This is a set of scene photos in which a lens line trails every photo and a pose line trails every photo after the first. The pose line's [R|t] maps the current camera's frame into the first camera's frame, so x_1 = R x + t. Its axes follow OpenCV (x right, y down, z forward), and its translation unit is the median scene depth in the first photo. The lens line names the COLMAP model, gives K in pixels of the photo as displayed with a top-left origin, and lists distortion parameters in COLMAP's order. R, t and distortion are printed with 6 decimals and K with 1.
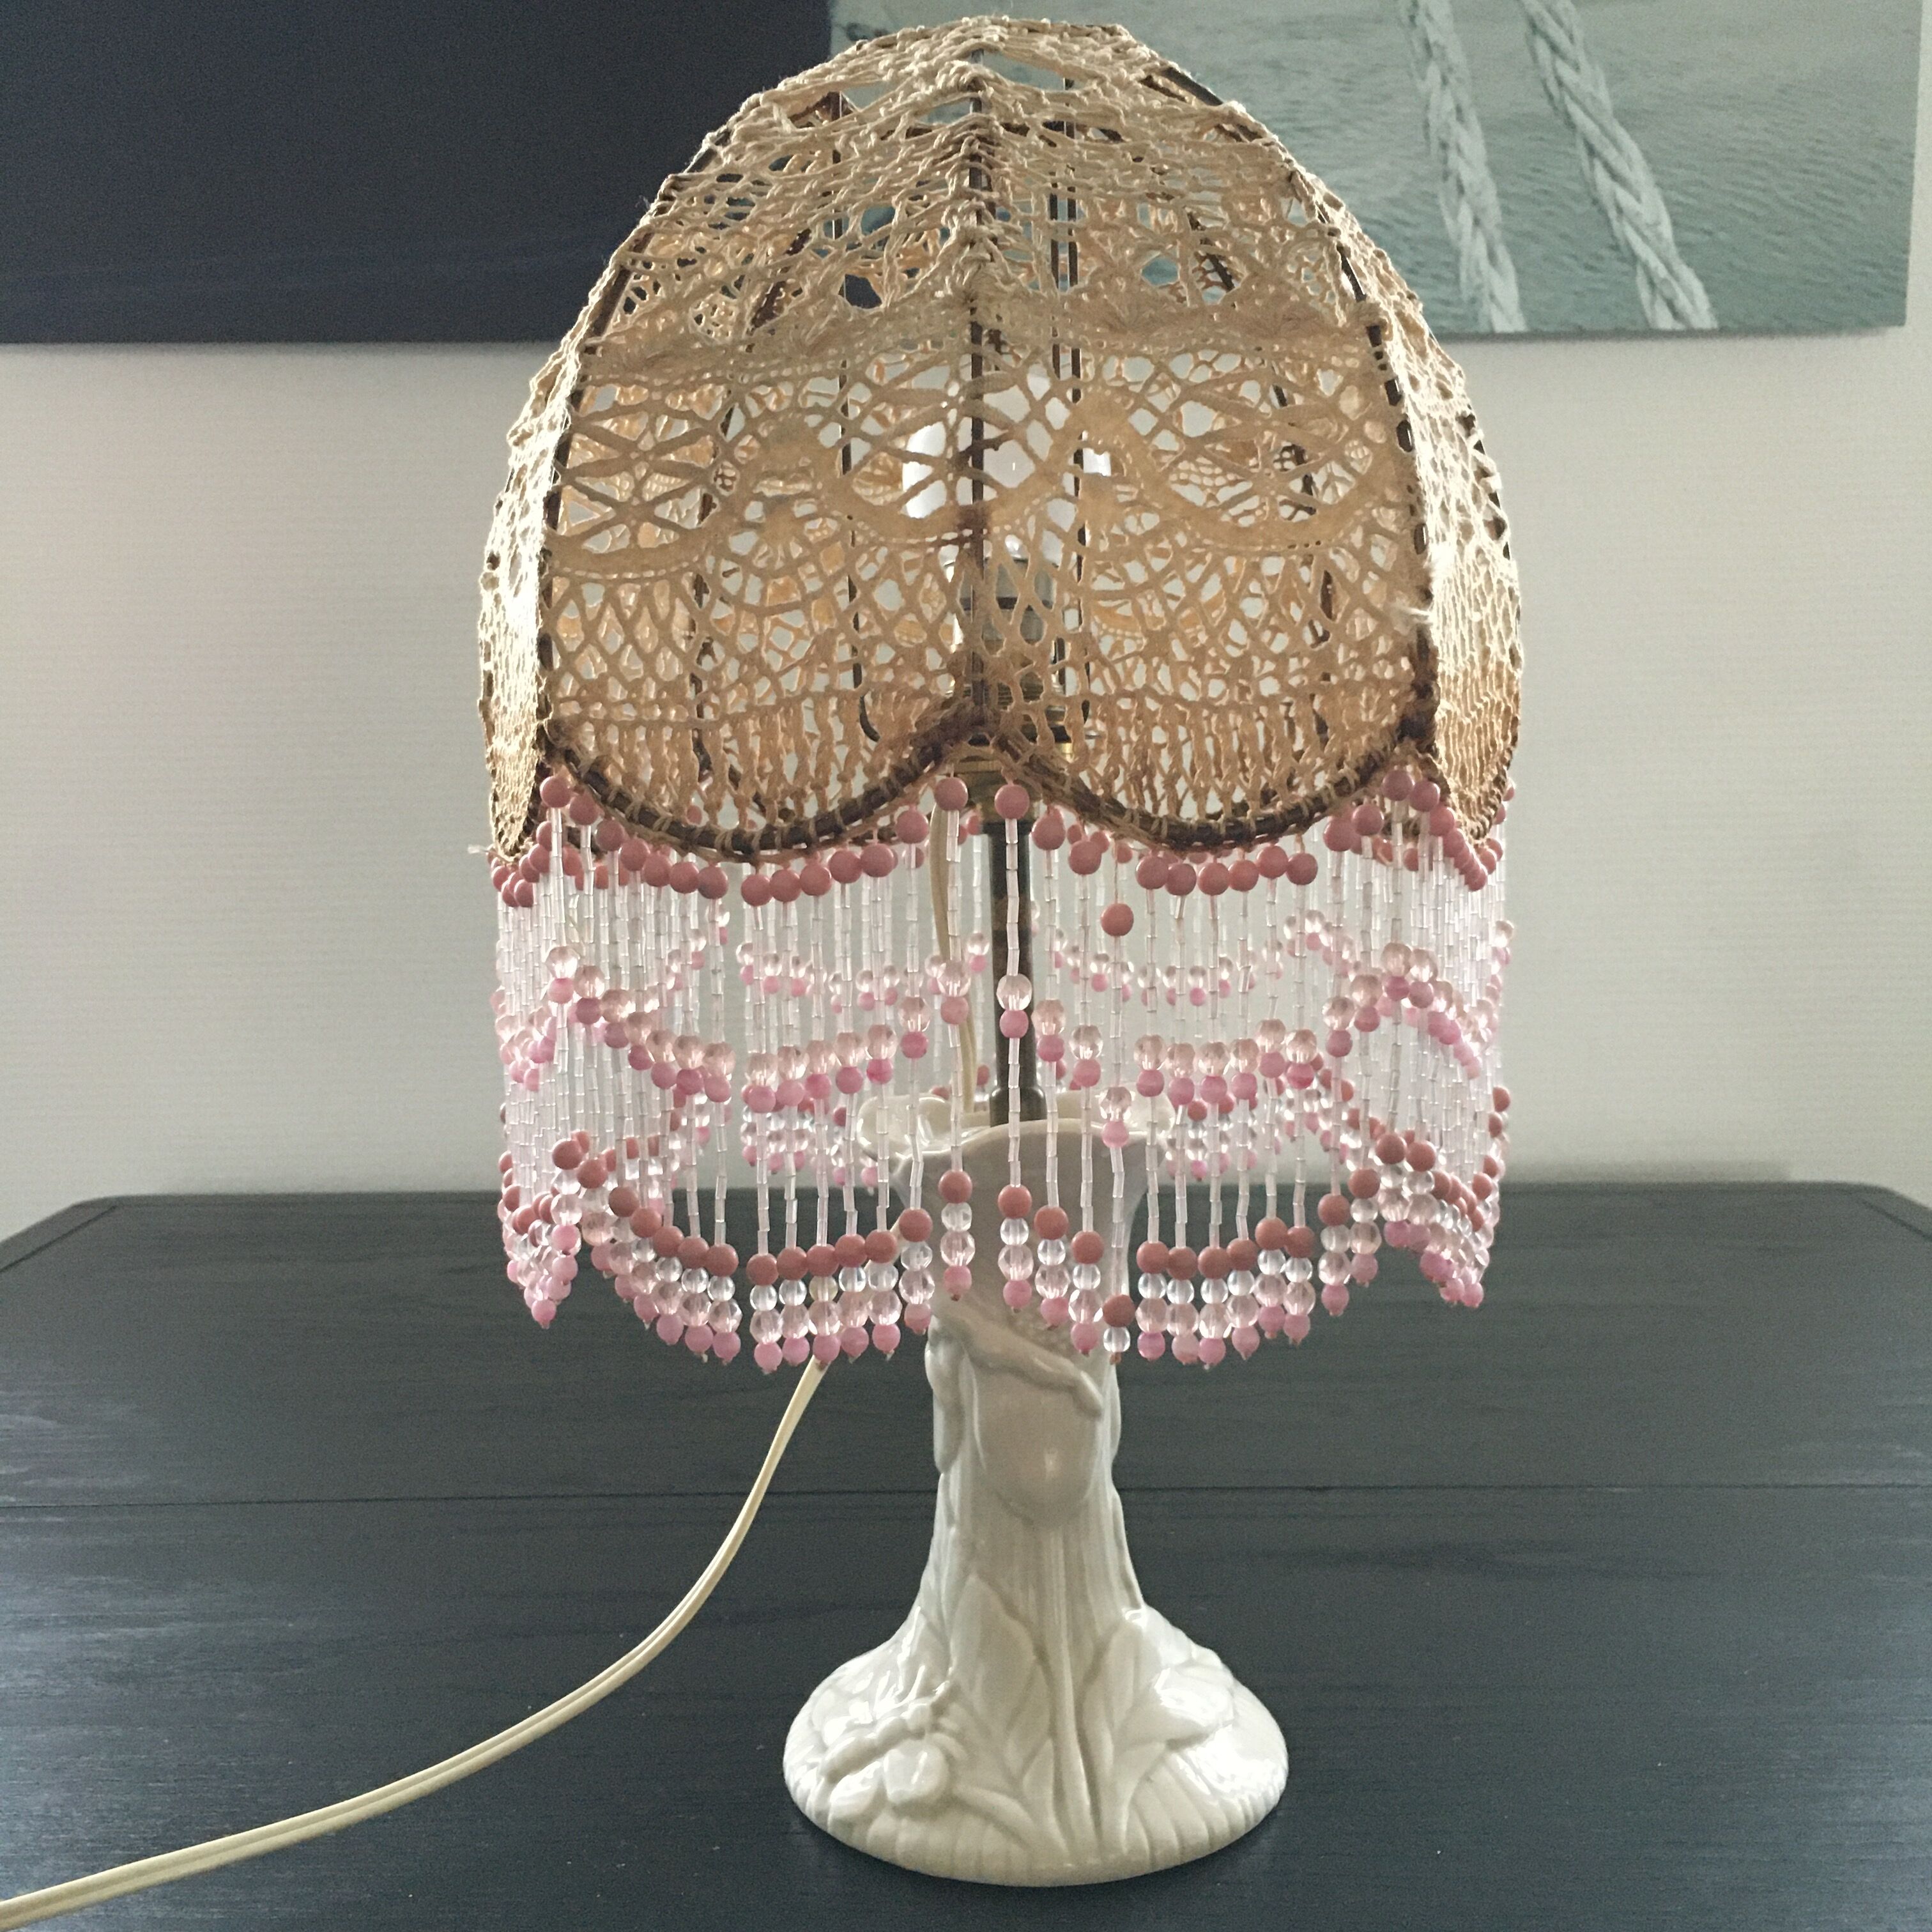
lens RADIAL K [[2242.7, 0, 969.5], [0, 2242.7, 964.4], [0, 0, 1]] dist [0.029603, 0.000000]
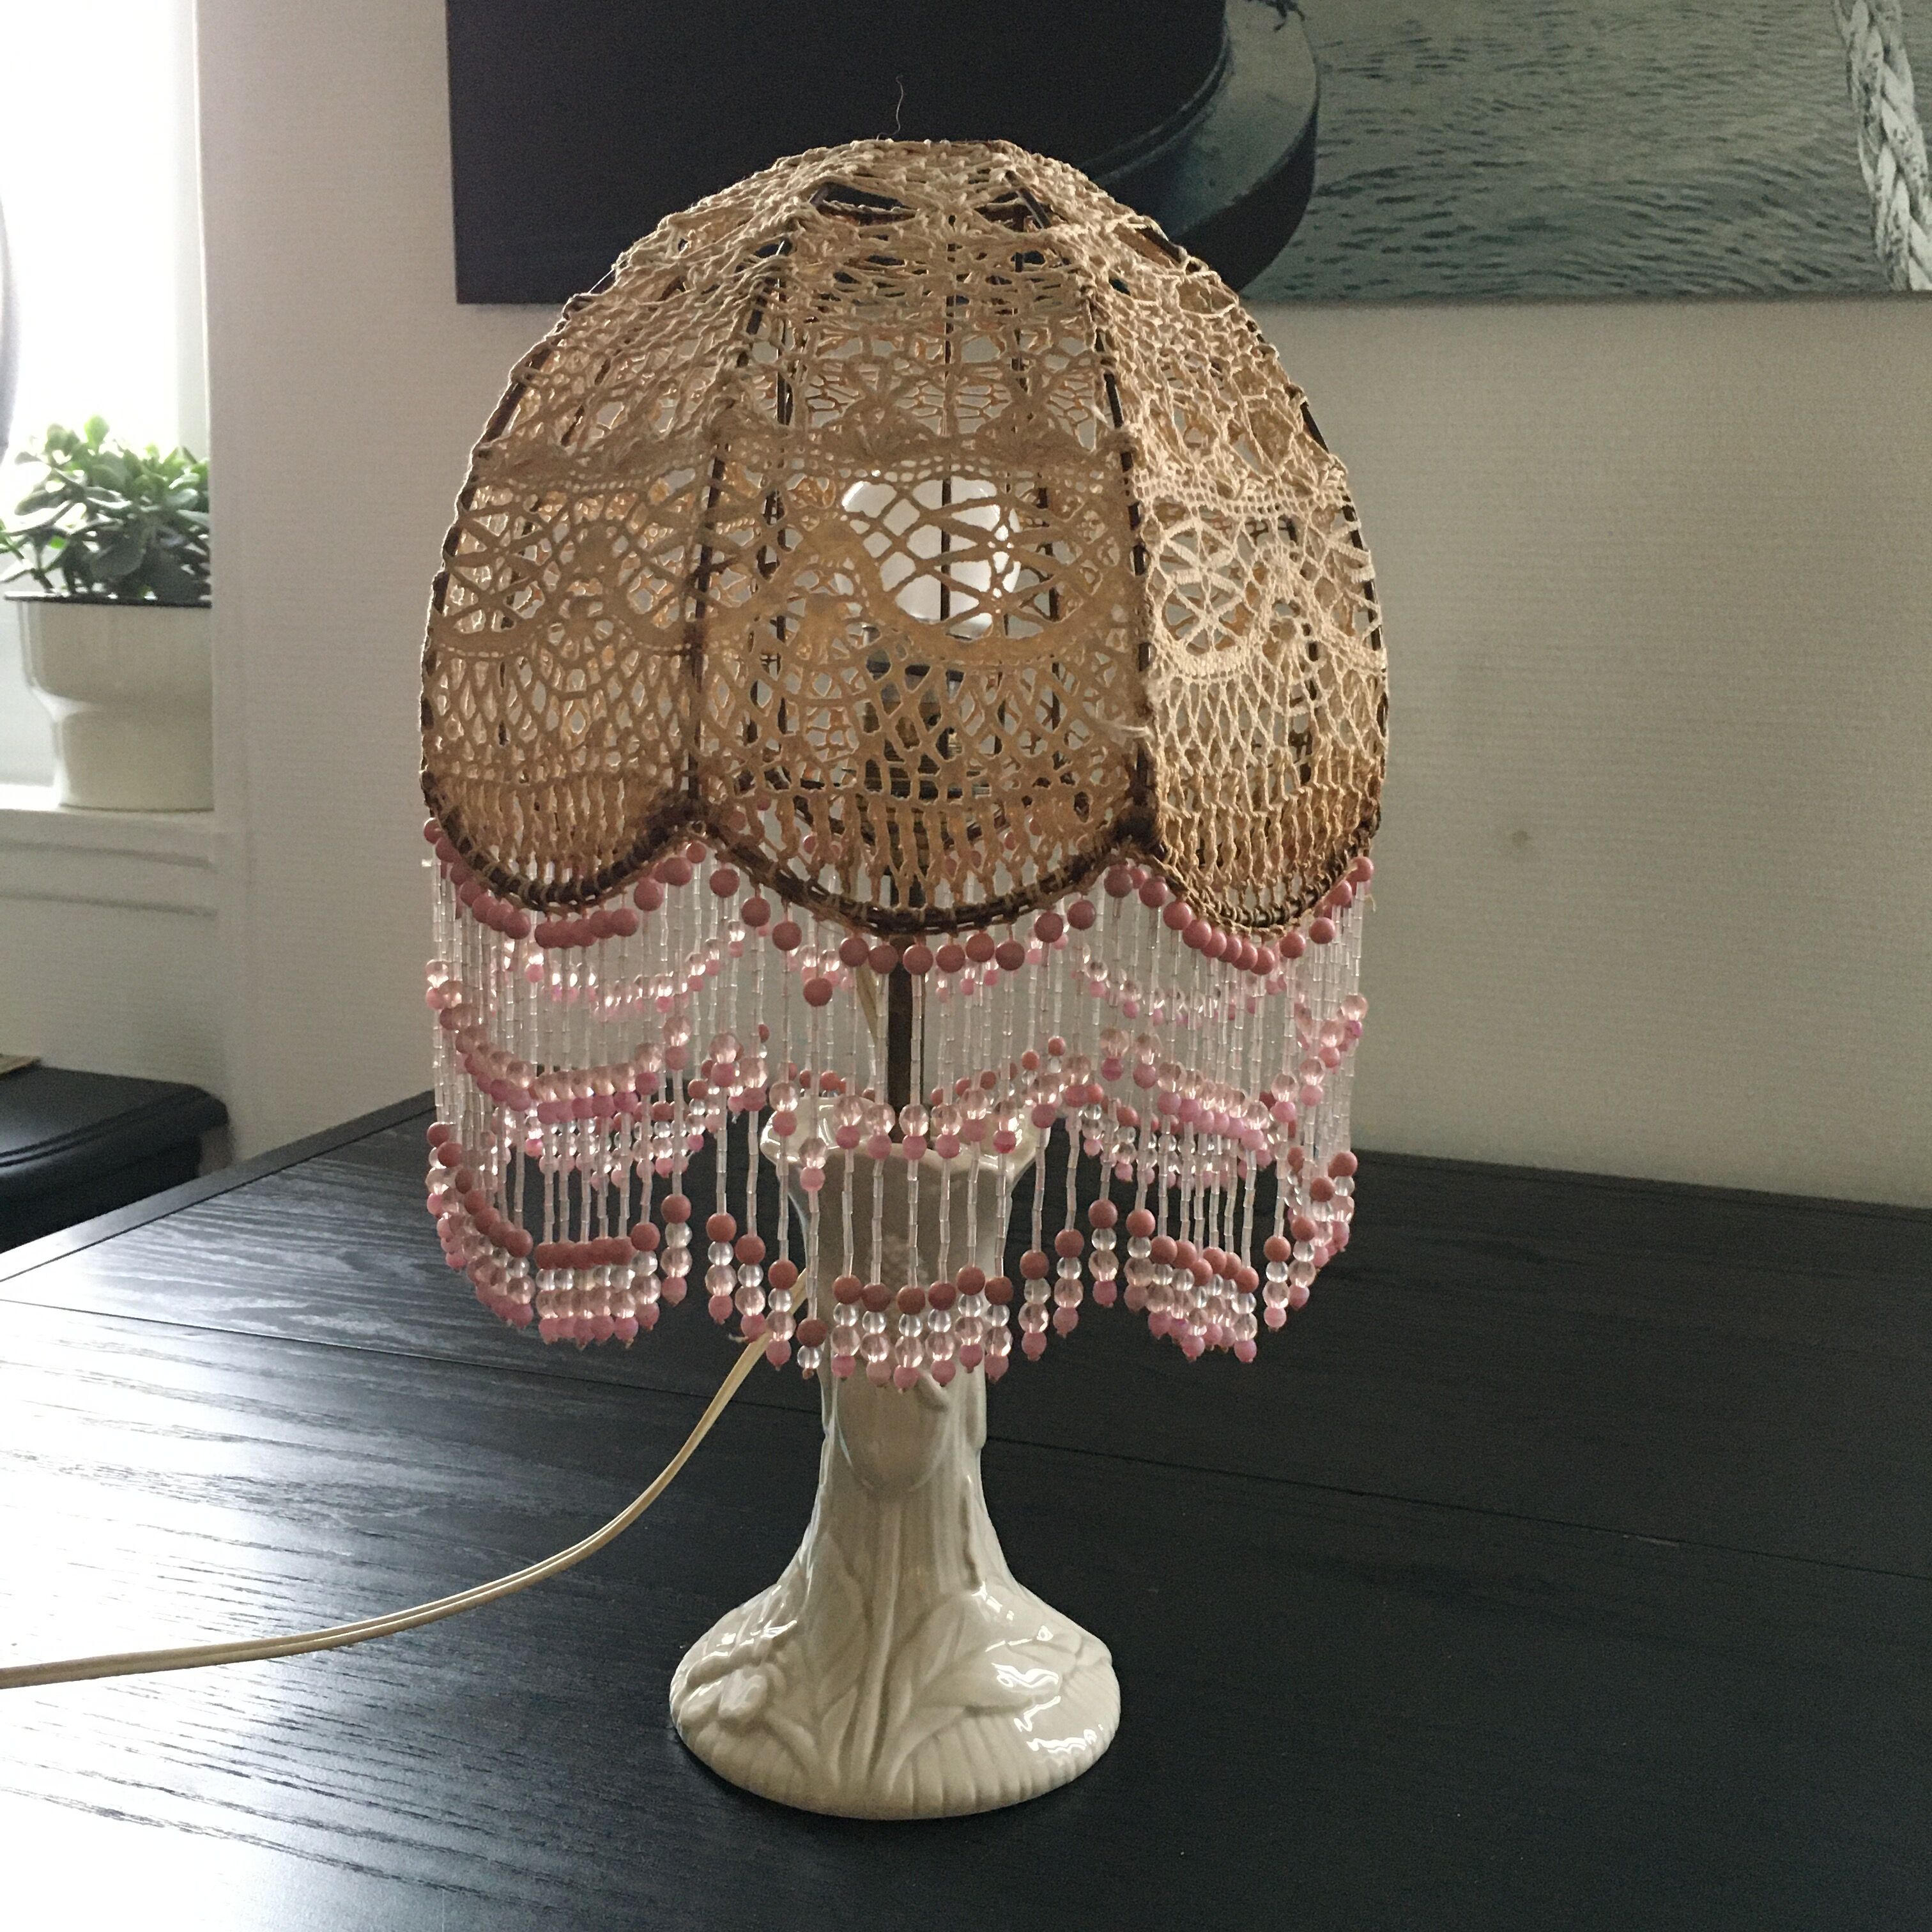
lens RADIAL K [[2242.7, 0, 982.6], [0, 2242.7, 959.4], [0, 0, 1]] dist [0.029603, 0.000000]
pose [[0.953844, 0.086917, -0.287449, 0.450346], [-0.070956, 0.995326, 0.065508, -0.111476], [0.291799, -0.042088, 0.955553, -0.048113]]
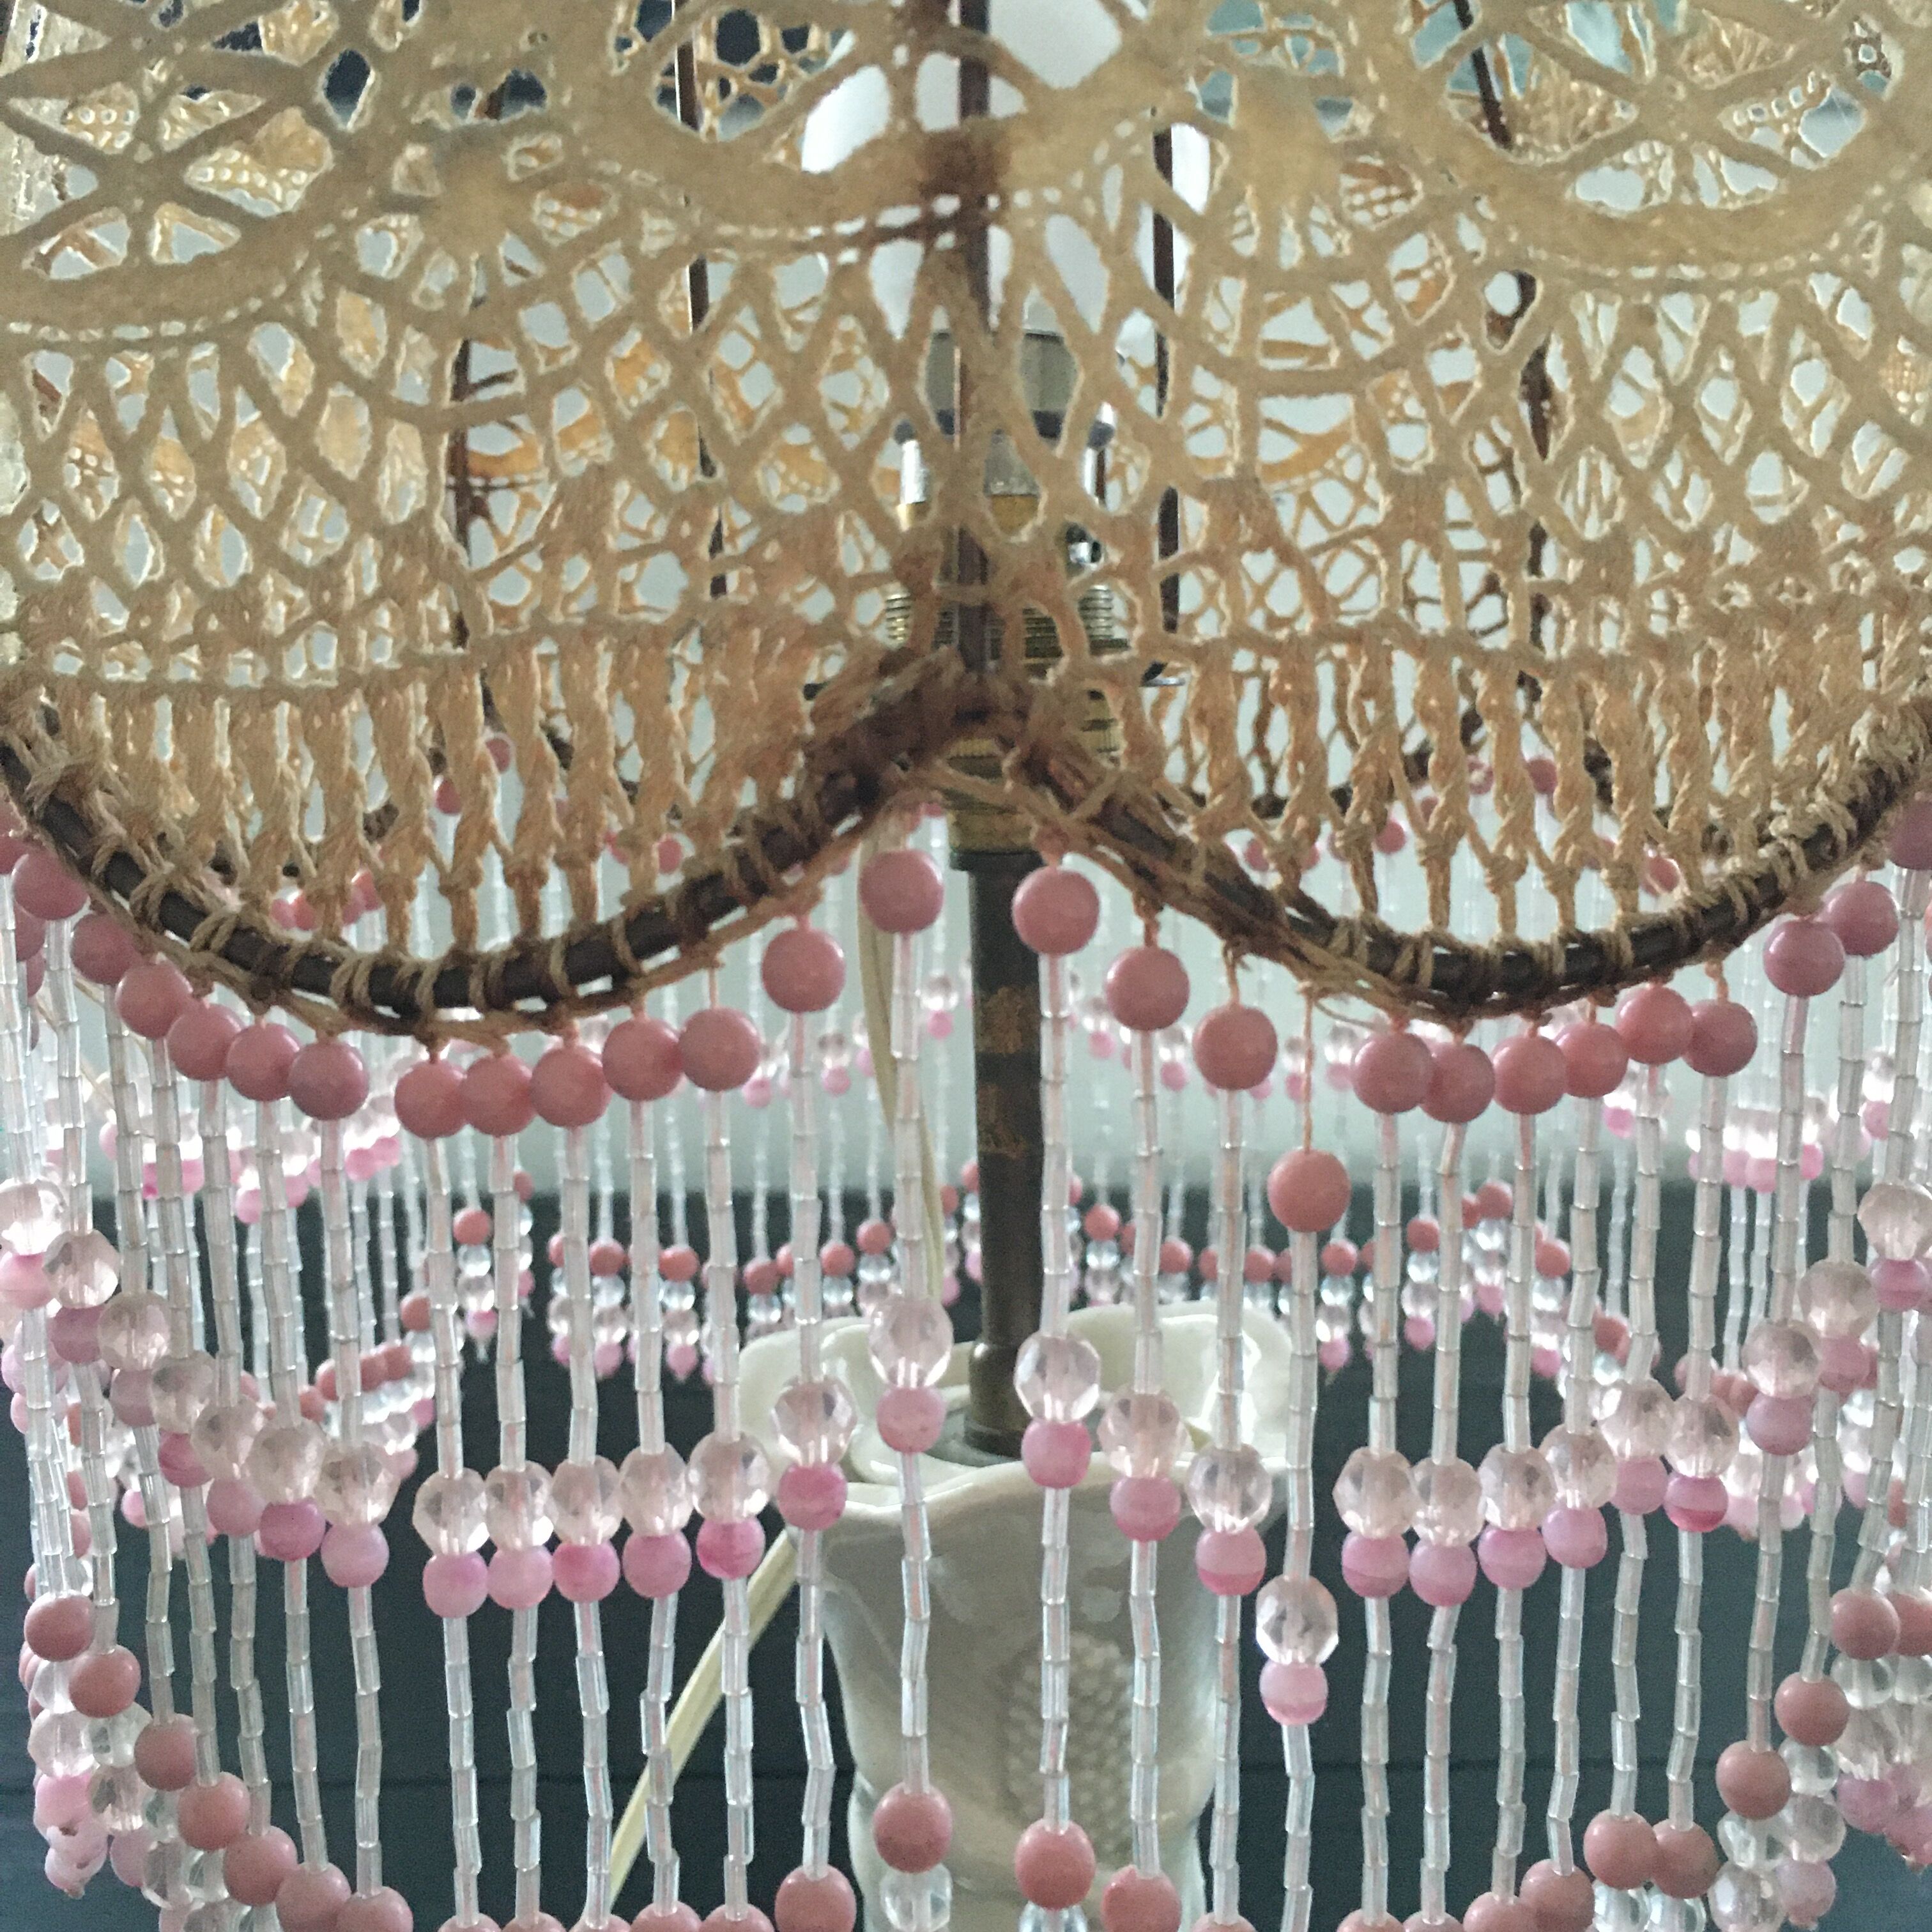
lens RADIAL K [[2242.7, 0, 964.4], [0, 2242.7, 963.2], [0, 0, 1]] dist [0.029603, 0.000000]
pose [[0.999718, 0.000640, 0.023734, -0.006274], [-0.002107, 0.998086, 0.061808, -0.083204], [-0.023649, -0.061841, 0.997806, 0.575806]]
